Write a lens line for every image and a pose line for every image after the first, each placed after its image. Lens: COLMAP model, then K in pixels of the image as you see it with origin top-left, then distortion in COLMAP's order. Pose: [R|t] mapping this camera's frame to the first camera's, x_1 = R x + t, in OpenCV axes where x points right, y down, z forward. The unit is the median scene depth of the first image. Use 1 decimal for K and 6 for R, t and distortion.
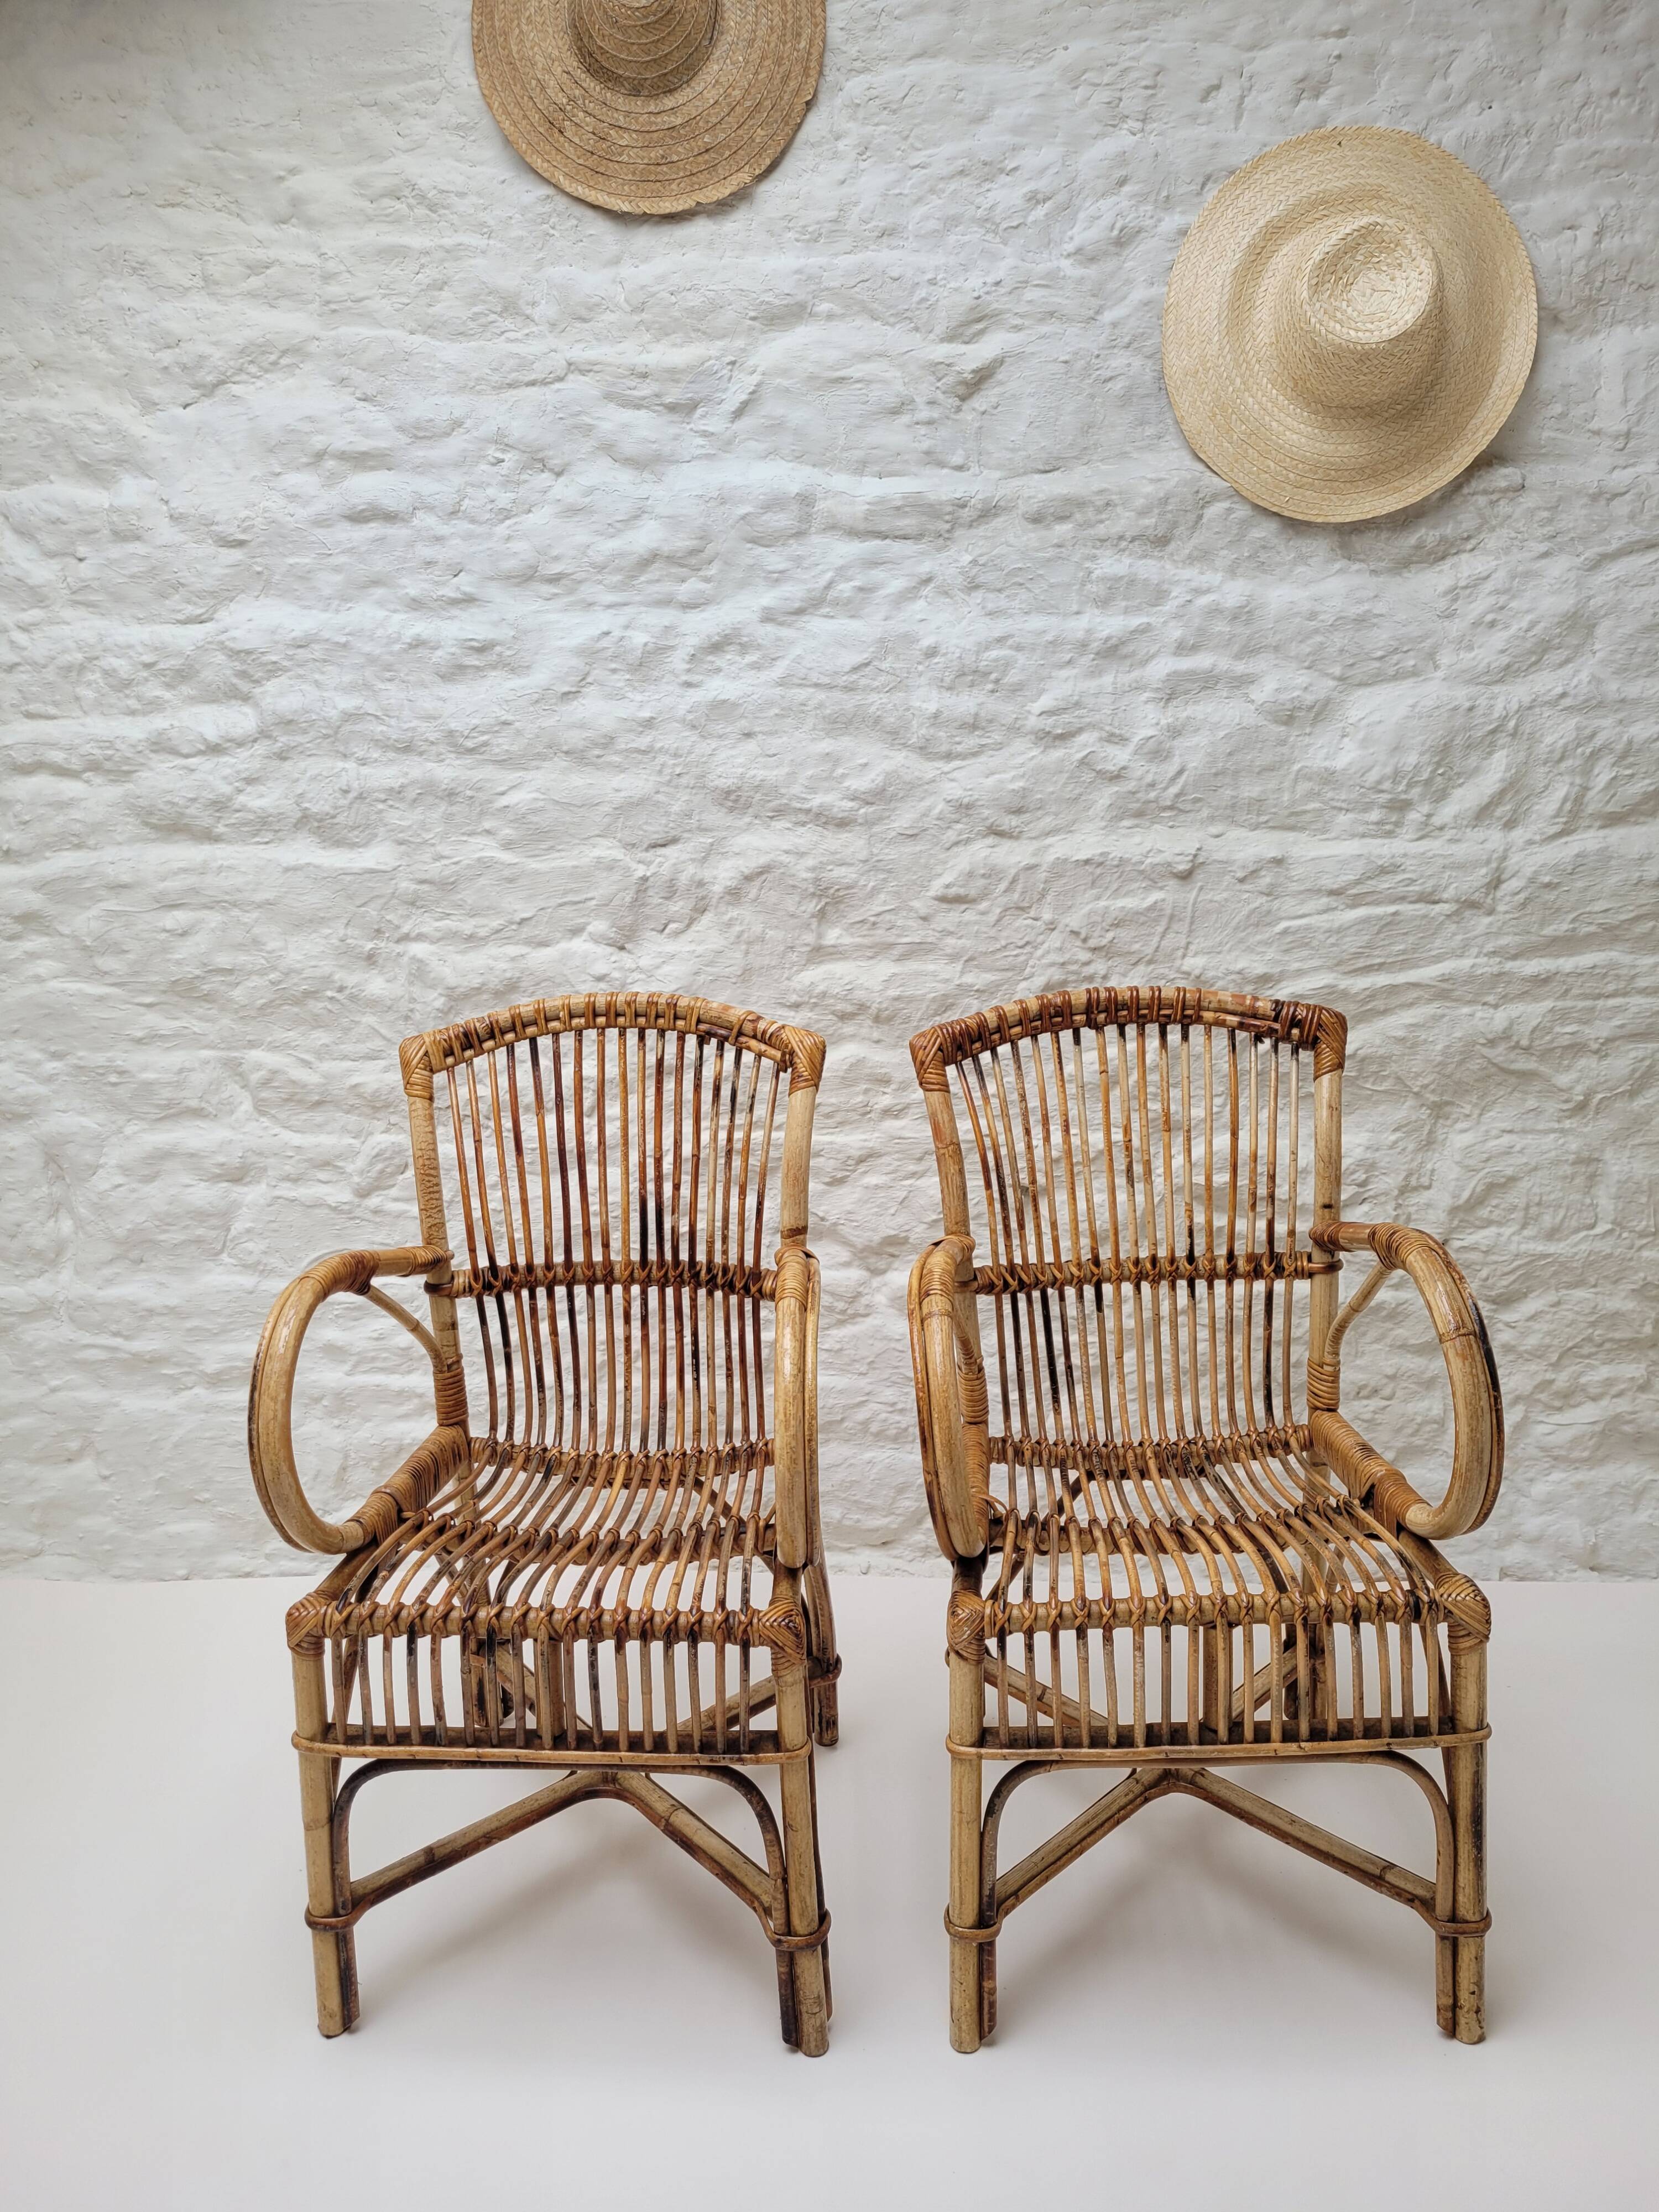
lens RADIAL K [[1667.2, 0, 815.0], [0, 1667.2, 1120.3], [0, 0, 1]] dist [0.059044, -0.062125]
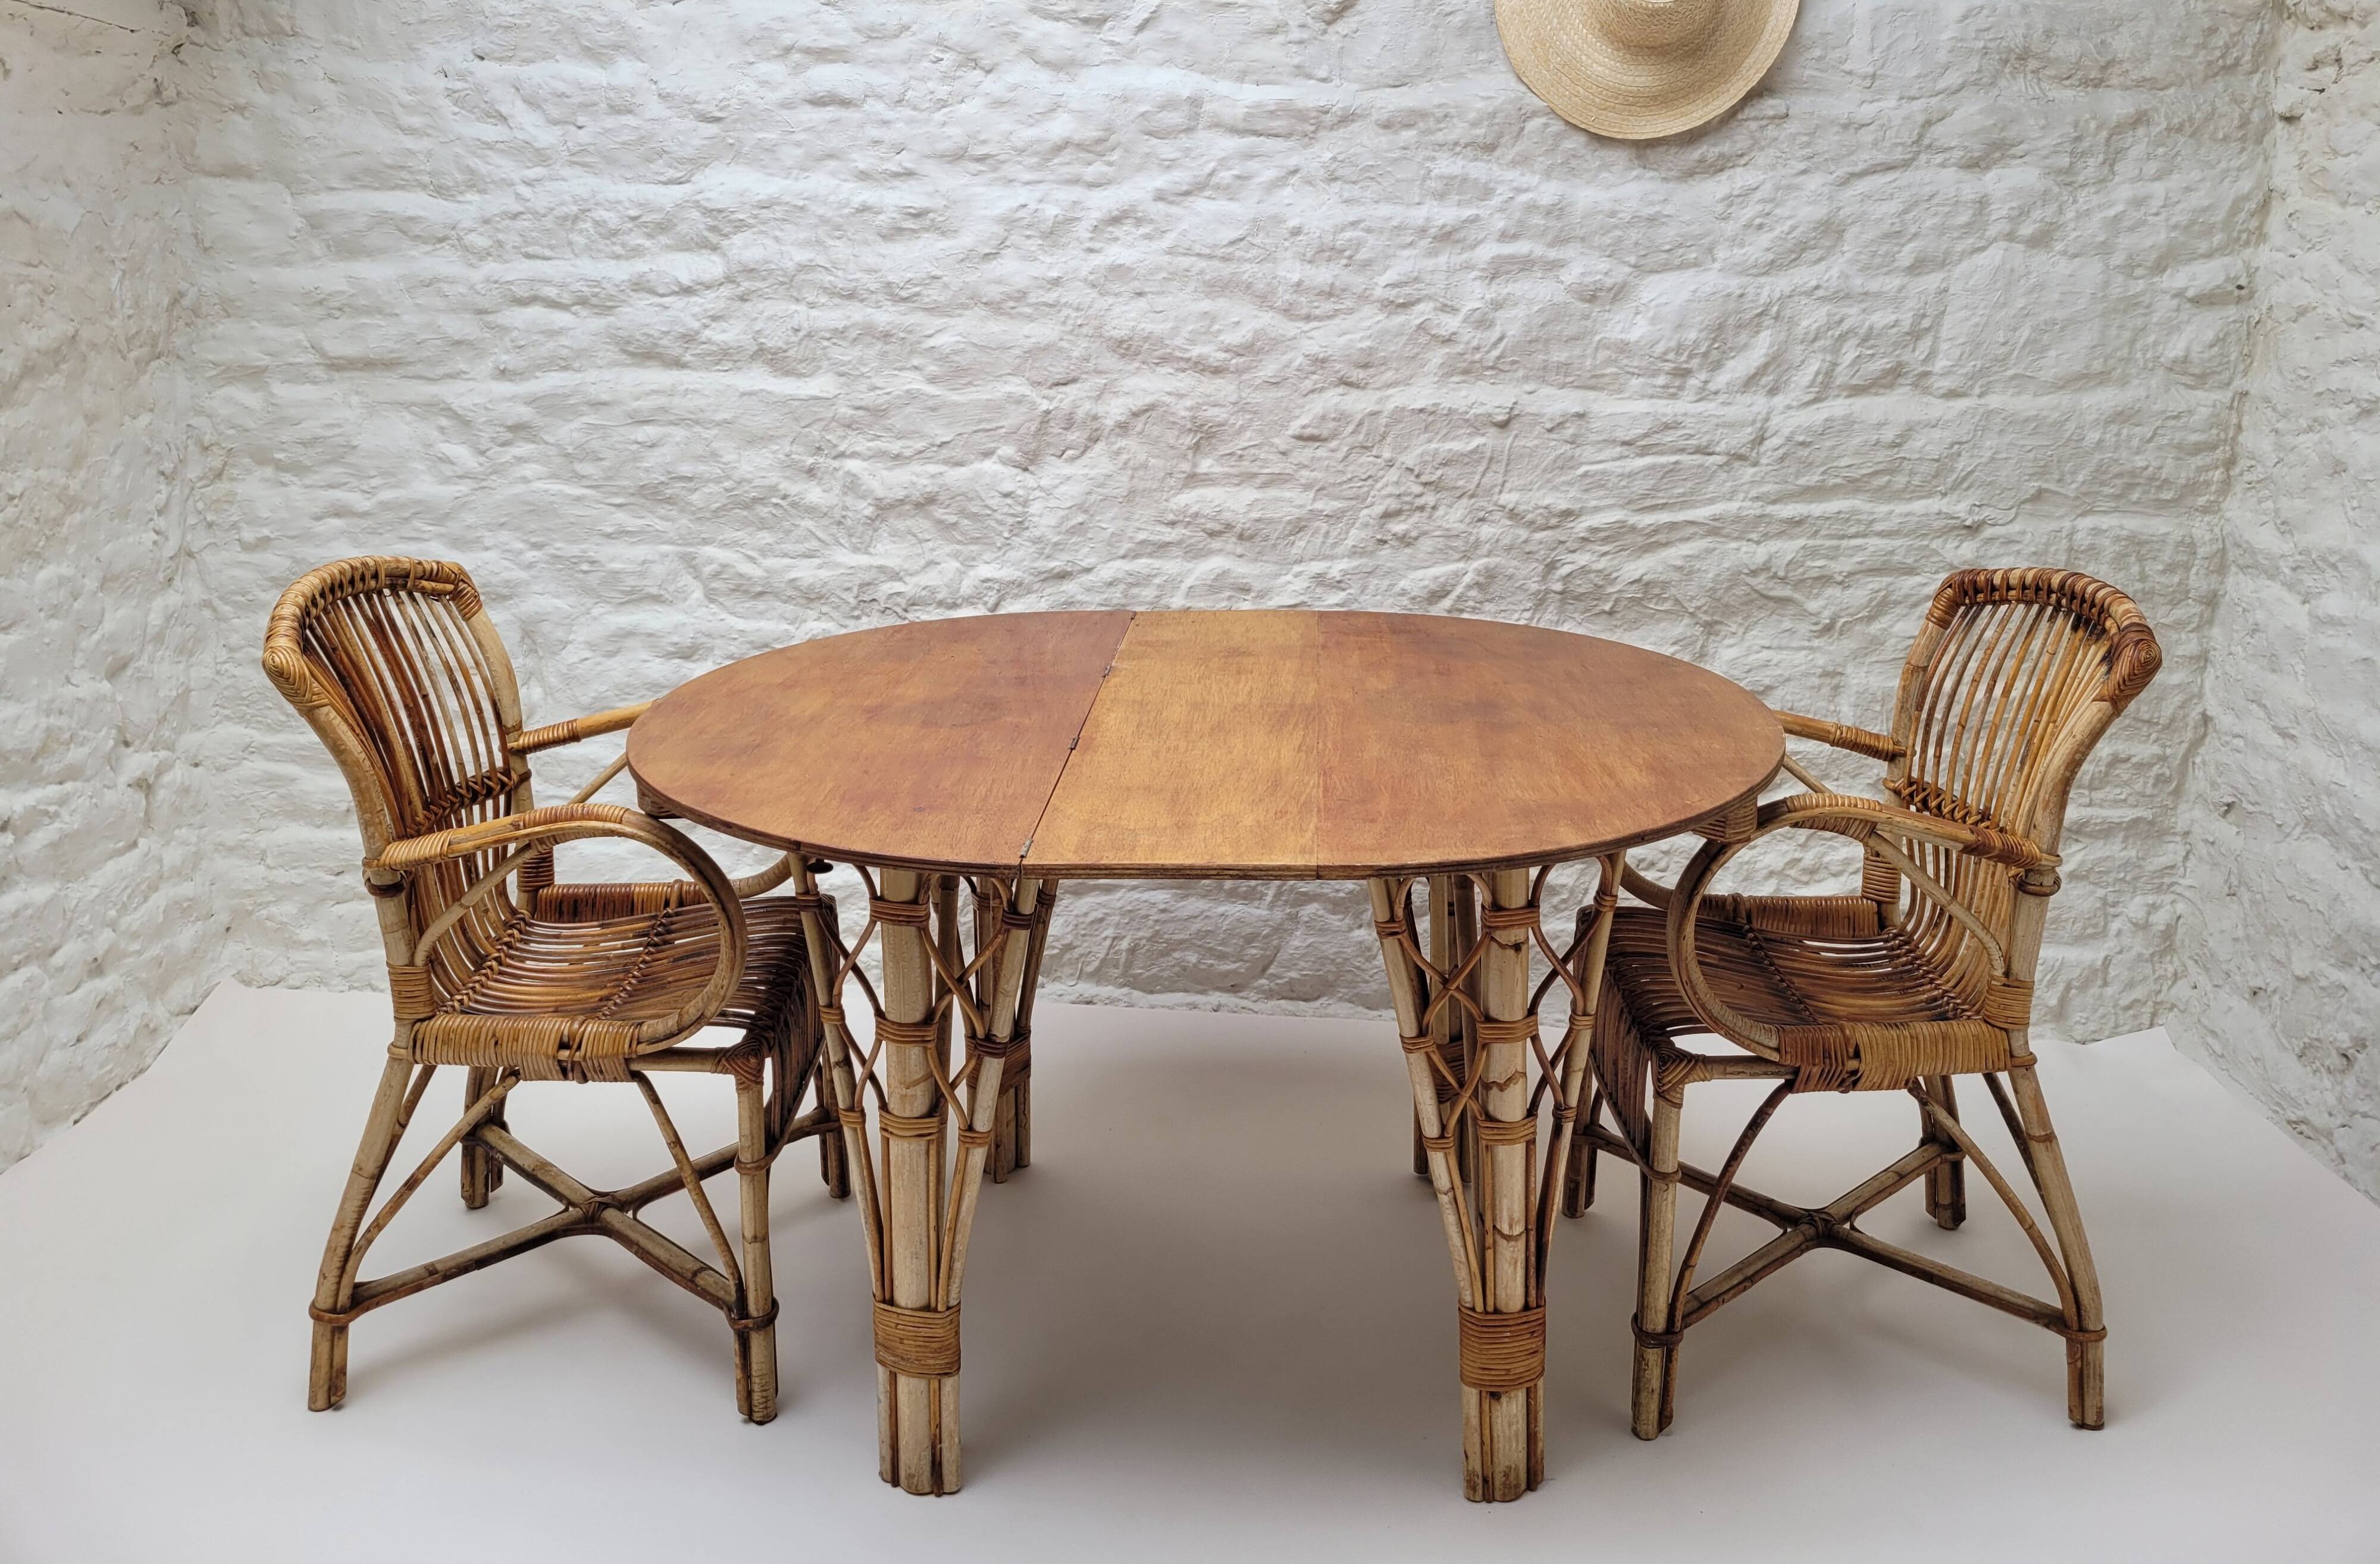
lens RADIAL K [[1794.1, 0, 1198.5], [0, 1794.1, 627.4], [0, 0, 1]] dist [0.056389, -0.052916]
pose [[0.999276, 0.030059, 0.023340, -0.020991], [-0.029984, 0.999544, -0.003582, 0.008996], [-0.023437, 0.002879, 0.999721, -0.273241]]
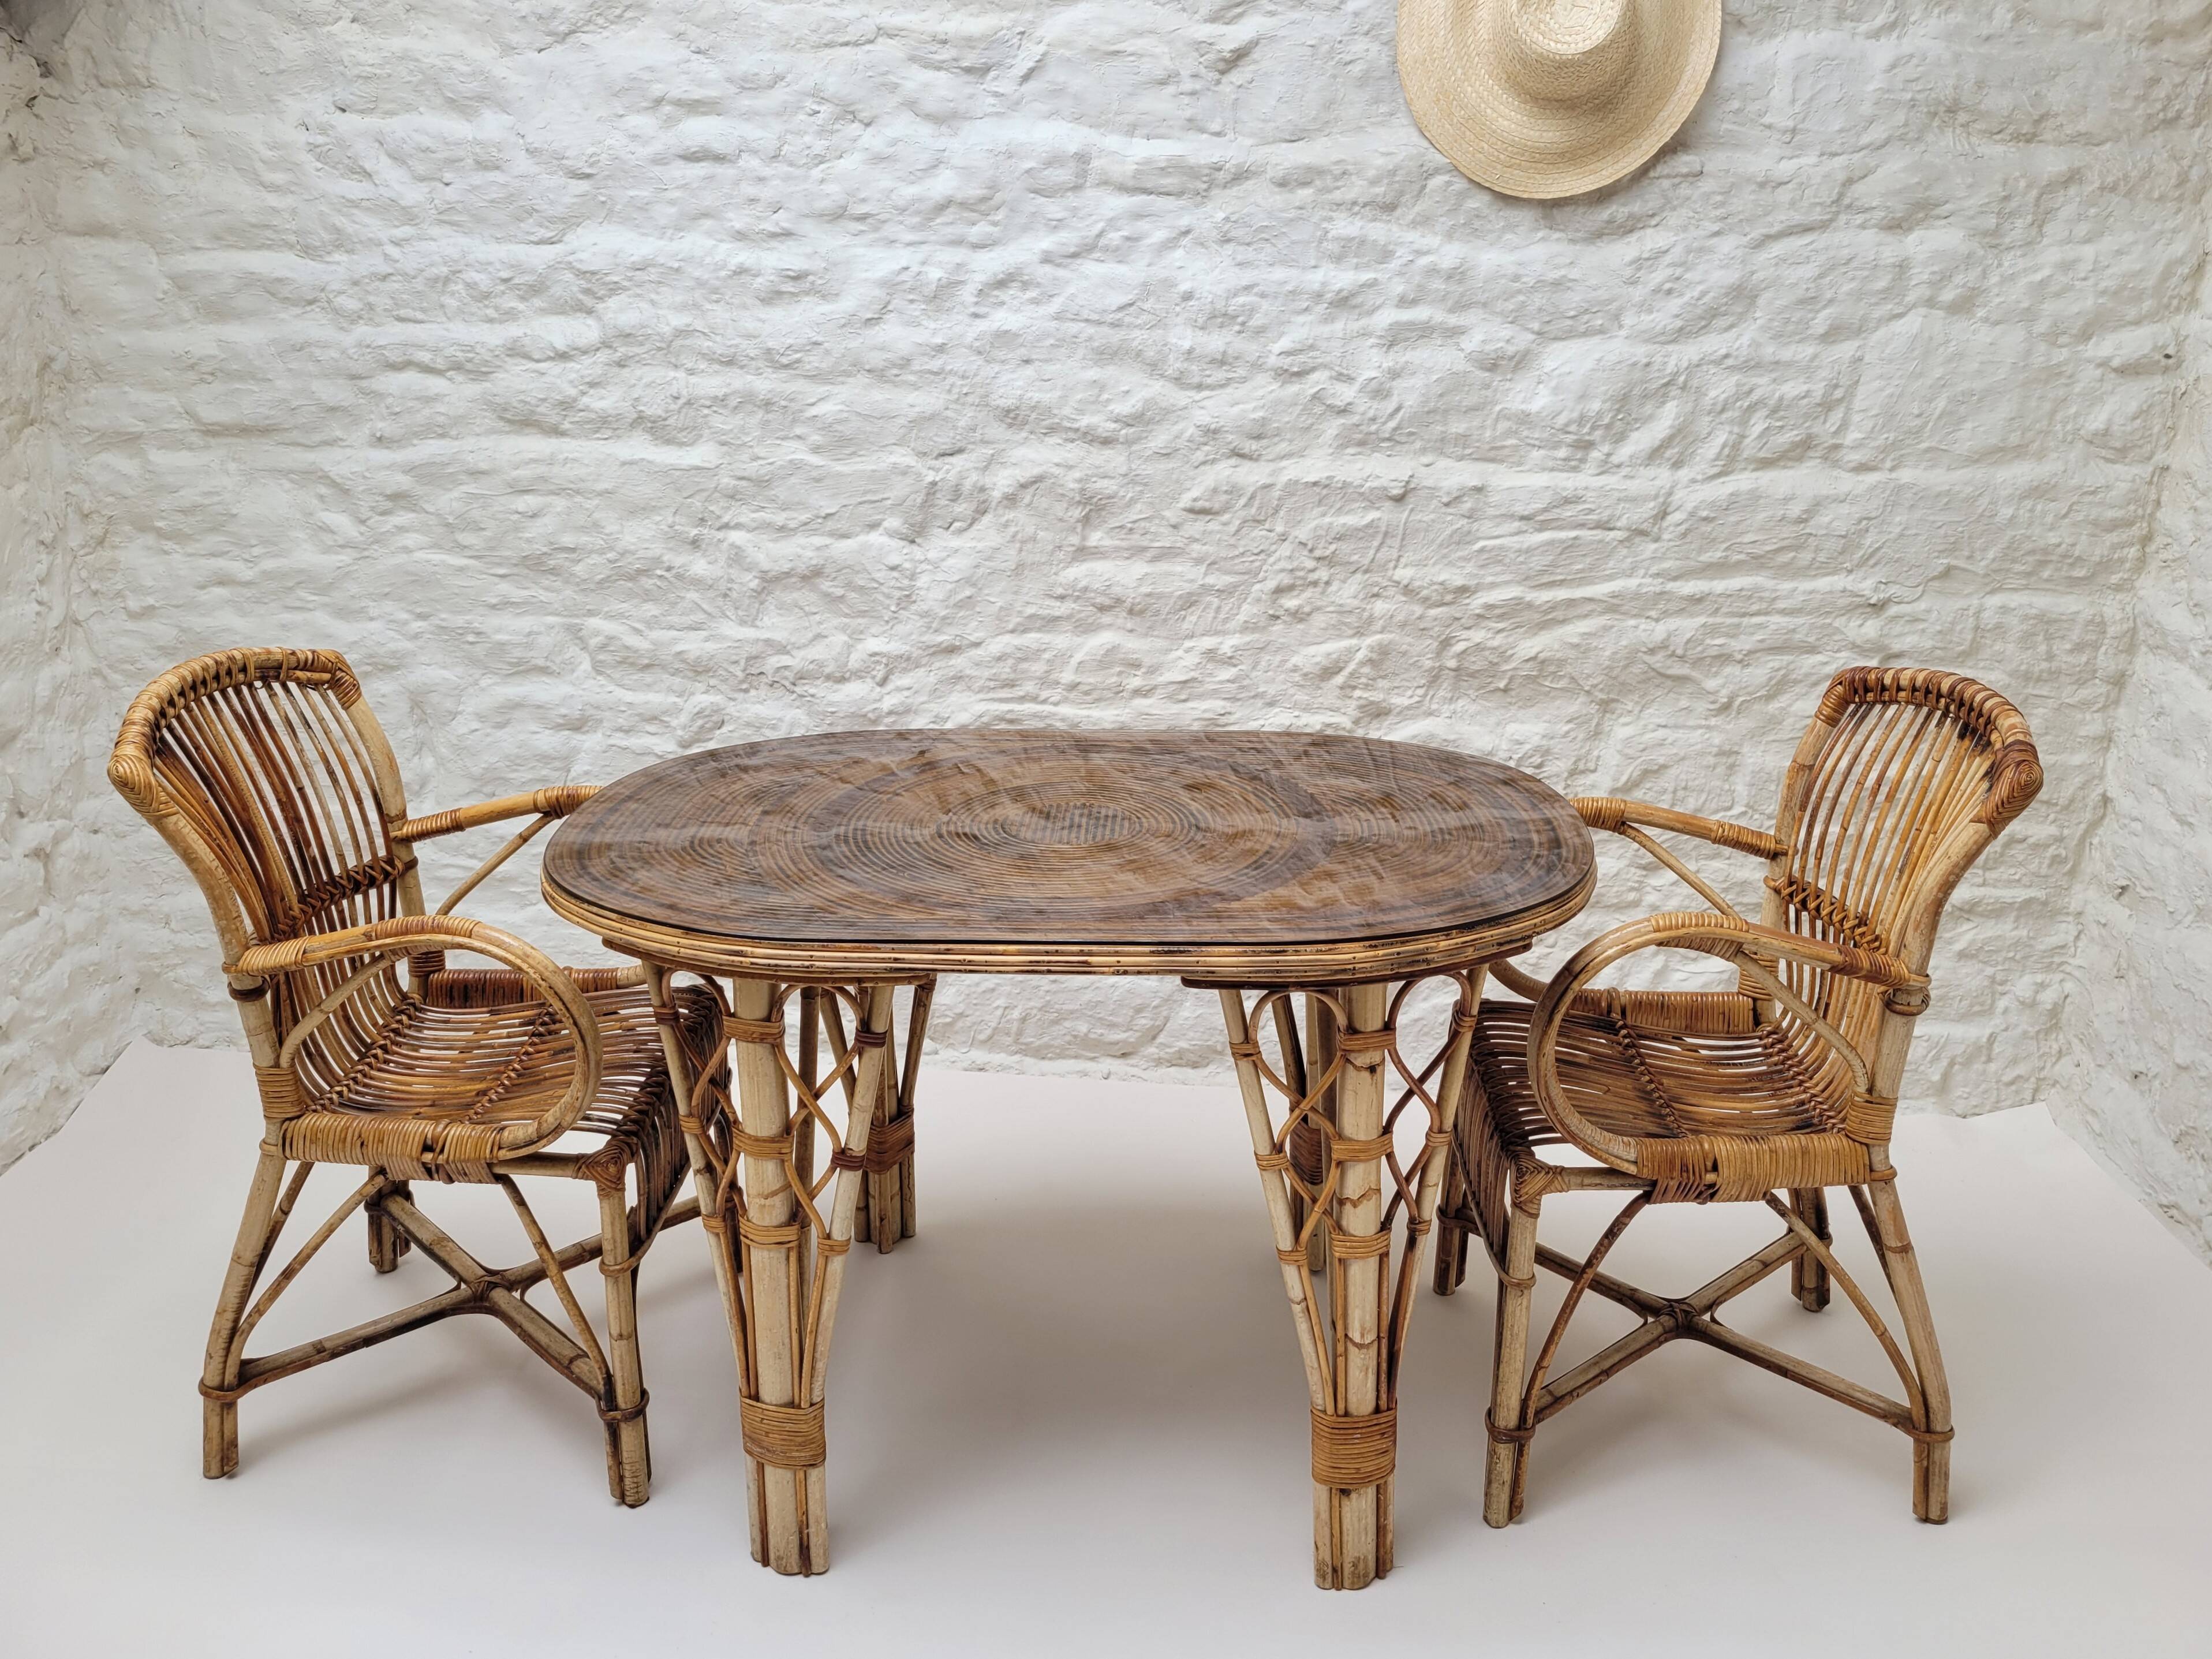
lens RADIAL K [[1757.8, 0, 1118.5], [0, 1757.8, 808.9], [0, 0, 1]] dist [0.059112, -0.060711]
pose [[0.999382, 0.033566, 0.010452, 0.020671], [-0.034419, 0.994733, 0.096544, -0.043007], [-0.007157, -0.096844, 0.995274, -0.238993]]
